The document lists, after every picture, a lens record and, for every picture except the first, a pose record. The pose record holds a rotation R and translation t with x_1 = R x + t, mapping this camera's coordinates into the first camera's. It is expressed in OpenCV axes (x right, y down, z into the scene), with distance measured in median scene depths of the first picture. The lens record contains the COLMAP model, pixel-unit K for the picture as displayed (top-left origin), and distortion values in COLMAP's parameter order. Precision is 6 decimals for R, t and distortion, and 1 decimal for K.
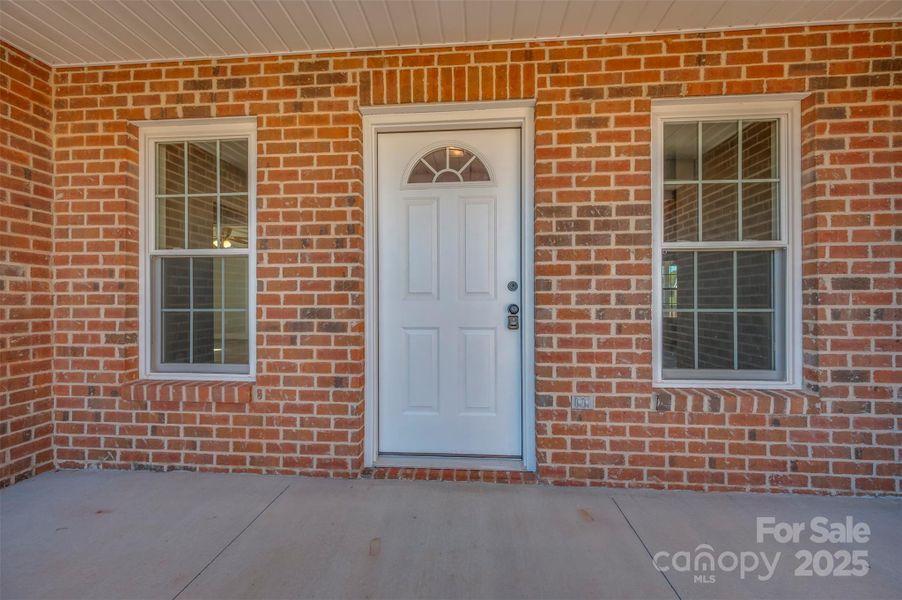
lens RADIAL K [[410.6, 0, 450.4], [0, 410.6, 296.6], [0, 0, 1]] dist [0.000103, 0.000205]
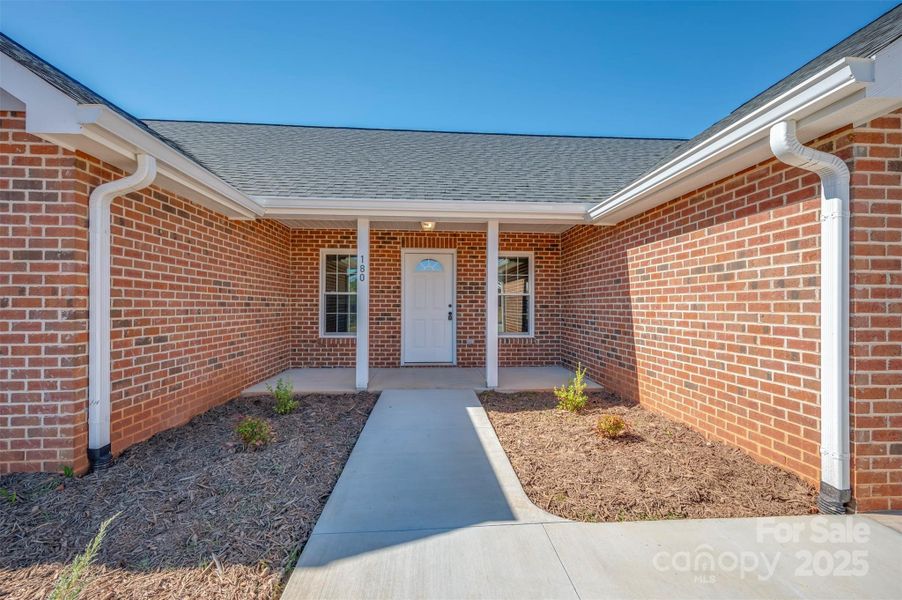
lens RADIAL K [[360.1, 0, 451.4], [0, 360.1, 302.0], [0, 0, 1]] dist [0.002391, -0.000939]
pose [[0.989570, 0.008827, 0.143785, -0.232554], [-0.006815, 0.999872, -0.014484, -0.017292], [-0.143894, 0.013353, 0.989503, -1.727295]]
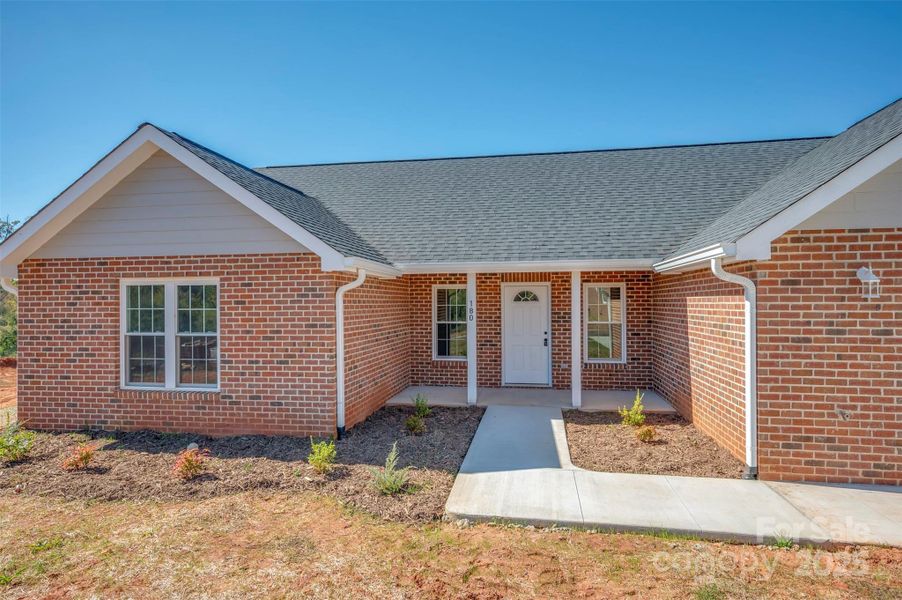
lens RADIAL K [[484.9, 0, 453.3], [0, 484.9, 301.9], [0, 0, 1]] dist [-0.000027, -0.000244]
pose [[0.995696, -0.003077, -0.092624, -0.242388], [0.002680, 0.999987, -0.004415, -0.278017], [0.092636, 0.004148, 0.995691, -3.159794]]
